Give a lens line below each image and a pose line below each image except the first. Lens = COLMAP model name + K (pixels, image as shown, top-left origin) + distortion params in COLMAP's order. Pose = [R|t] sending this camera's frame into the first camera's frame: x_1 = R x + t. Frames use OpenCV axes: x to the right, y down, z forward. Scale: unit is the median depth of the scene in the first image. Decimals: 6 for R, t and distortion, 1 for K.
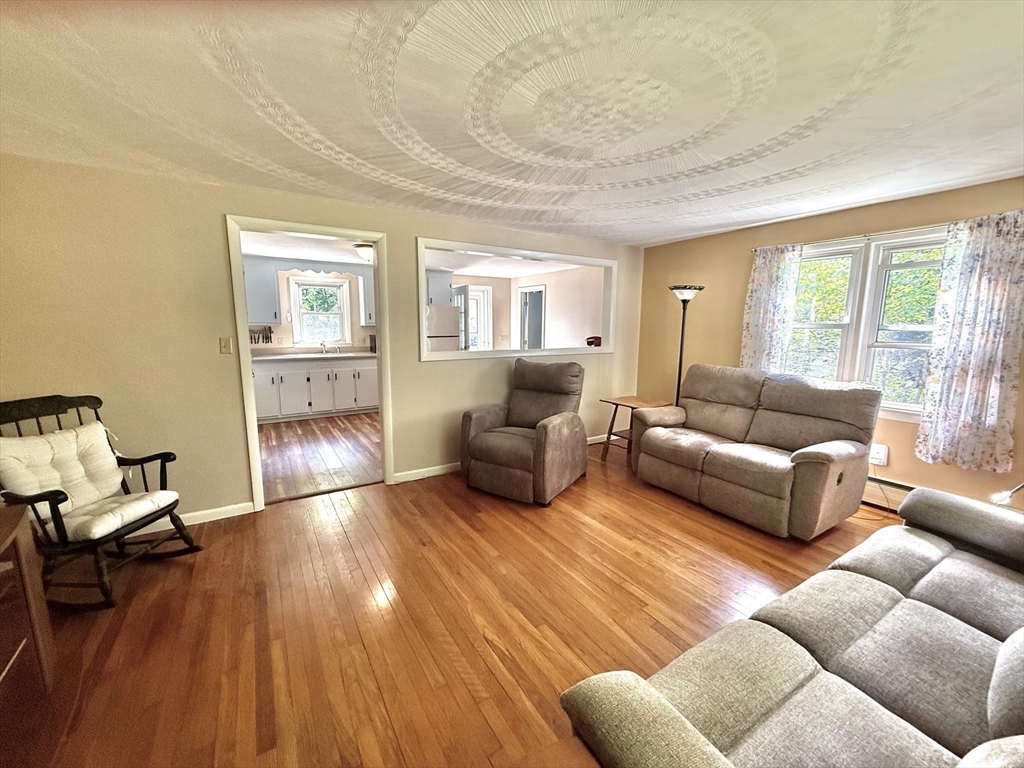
lens RADIAL K [[409.3, 0, 508.8], [0, 409.3, 382.8], [0, 0, 1]] dist [0.000404, 0.000029]
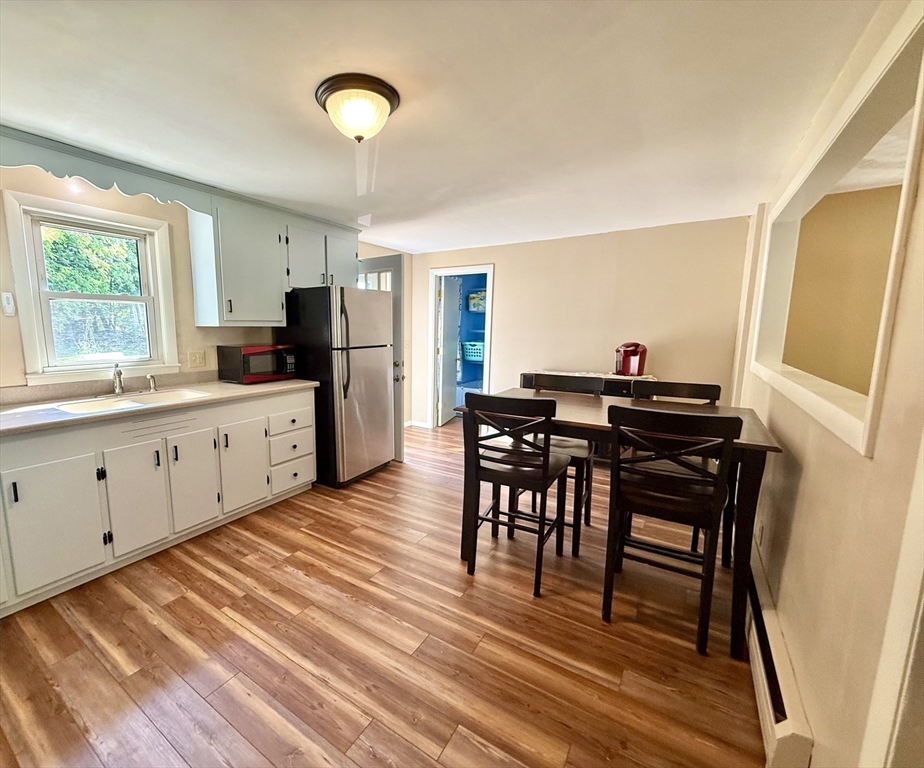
lens RADIAL K [[408.3, 0, 415.1], [0, 408.3, 383.3], [0, 0, 1]] dist [-0.005853, -0.000306]
pose [[0.916758, -0.056432, 0.395438, -0.364357], [0.055448, 0.998364, 0.013927, -0.077102], [-0.395577, 0.009158, 0.918387, 0.544250]]
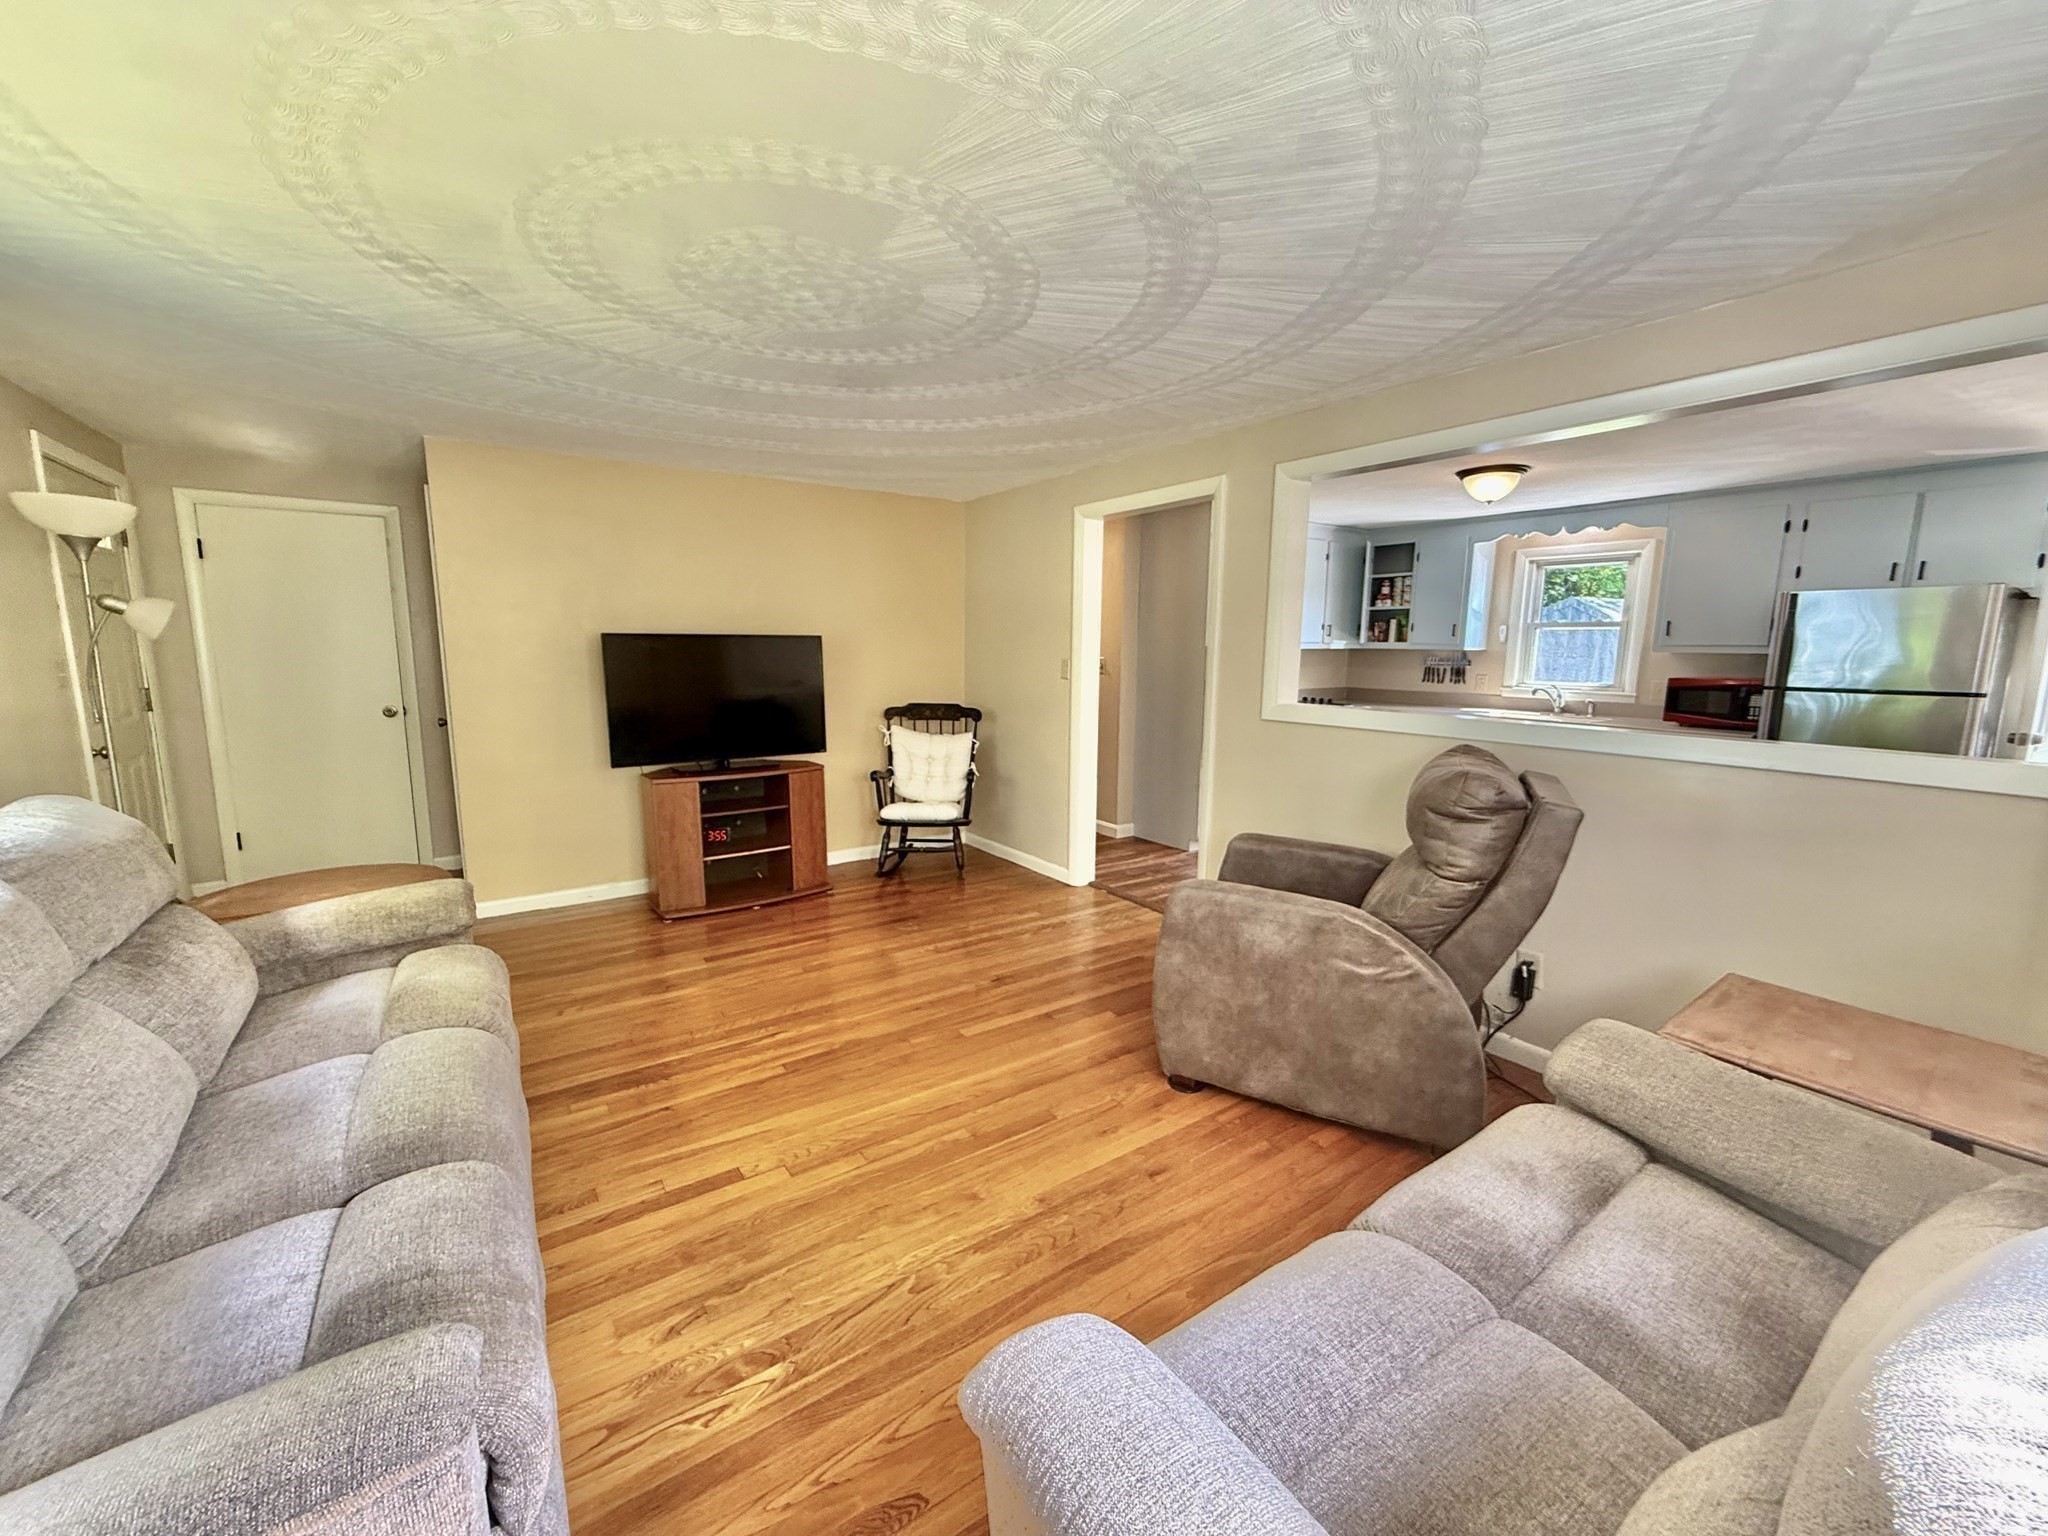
lens RADIAL K [[818.5, 0, 1019.0], [0, 818.5, 770.4], [0, 0, 1]] dist [0.000404, 0.000029]
pose [[0.045977, 0.150808, -0.987493, 0.453496], [-0.151452, 0.978164, 0.142332, -0.053498], [0.987395, 0.143014, 0.067813, 0.397164]]
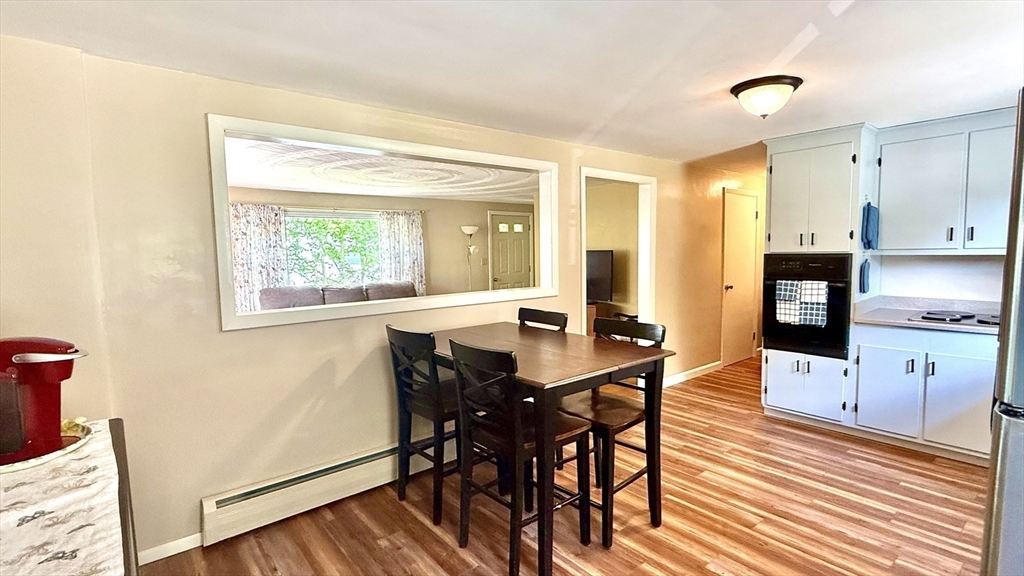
lens RADIAL K [[490.1, 0, 512.3], [0, 490.1, 284.2], [0, 0, 1]] dist [-0.001019, -0.000320]
pose [[-0.990986, 0.023660, -0.131859, 0.013008], [-0.007276, 0.973322, 0.229330, -0.197232], [0.133767, 0.228222, -0.964376, 1.254171]]
